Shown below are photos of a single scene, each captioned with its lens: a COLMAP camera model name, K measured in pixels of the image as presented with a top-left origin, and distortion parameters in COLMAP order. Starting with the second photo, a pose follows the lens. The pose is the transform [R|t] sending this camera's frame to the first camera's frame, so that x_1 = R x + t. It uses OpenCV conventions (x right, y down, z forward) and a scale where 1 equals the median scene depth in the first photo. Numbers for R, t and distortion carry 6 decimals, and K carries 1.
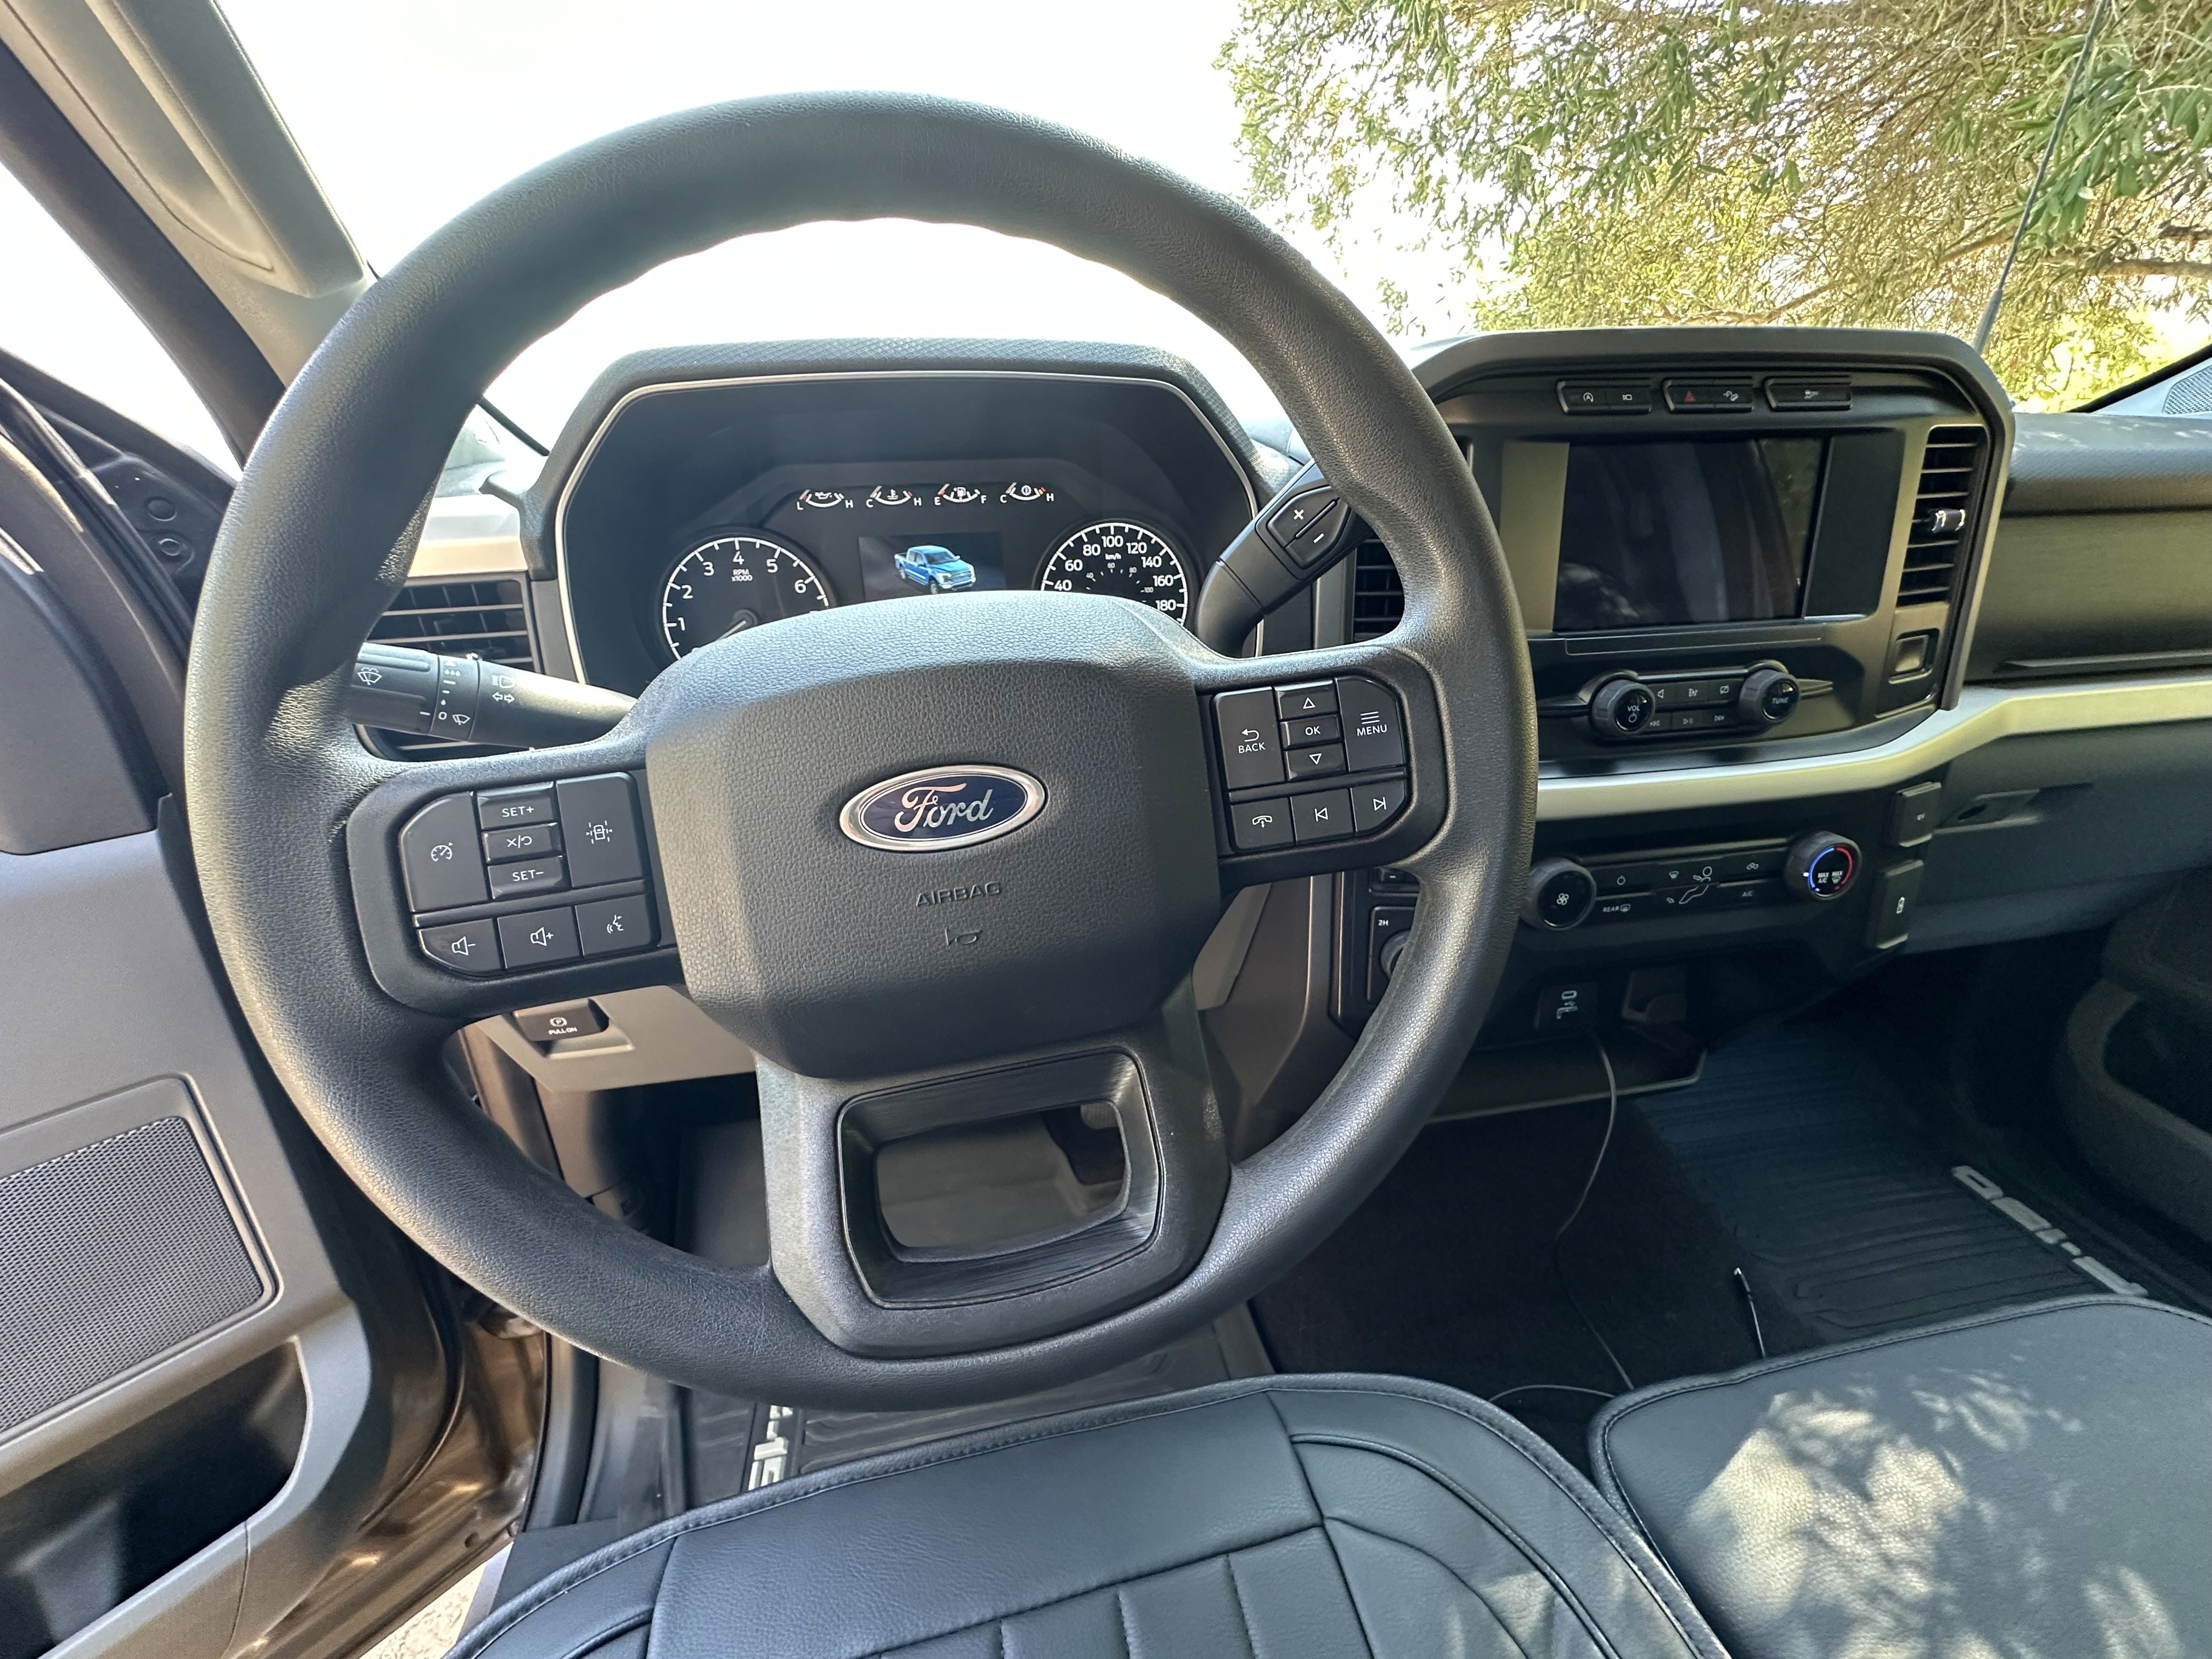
lens RADIAL K [[894.7, 0, 1109.4], [0, 894.7, 833.6], [0, 0, 1]] dist [-0.001301, -0.000068]
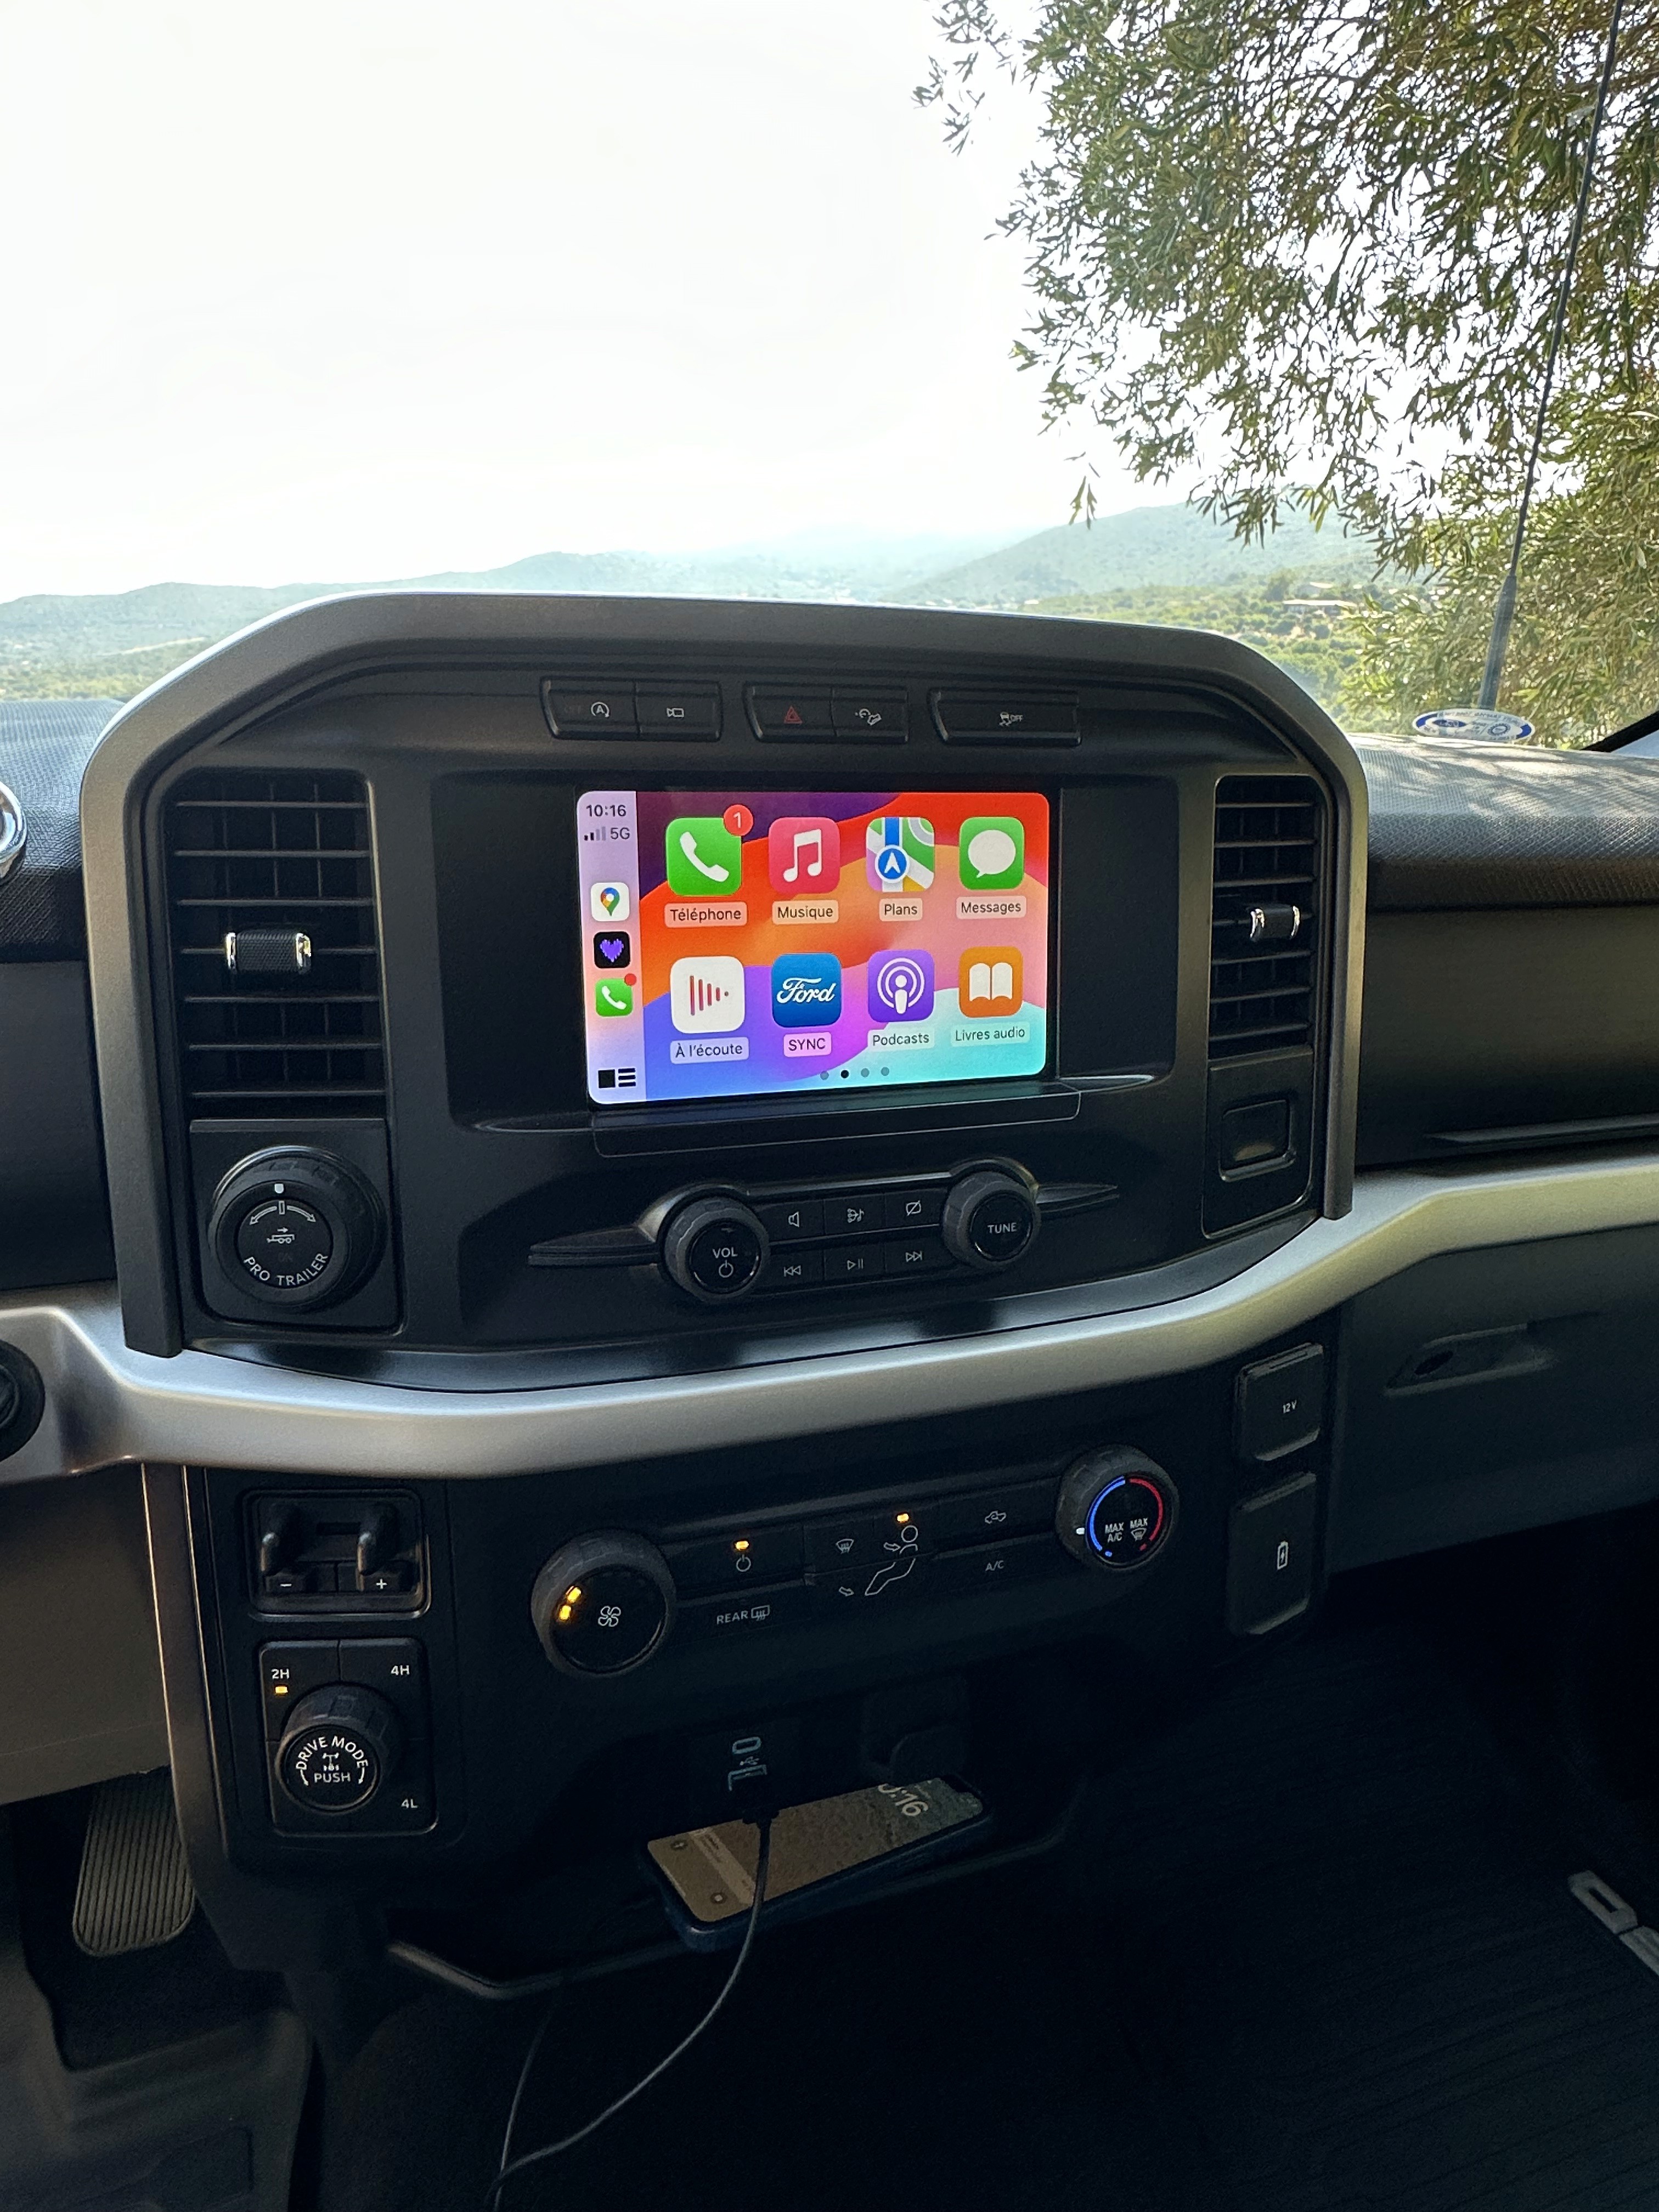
lens RADIAL K [[1283.4, 0, 816.1], [0, 1283.4, 1095.2], [0, 0, 1]] dist [-0.001966, 0.001295]
pose [[0.989569, -0.002513, 0.144036, 0.494627], [0.020619, 0.992024, -0.124353, -0.128092], [-0.142574, 0.126025, 0.981728, 0.194495]]
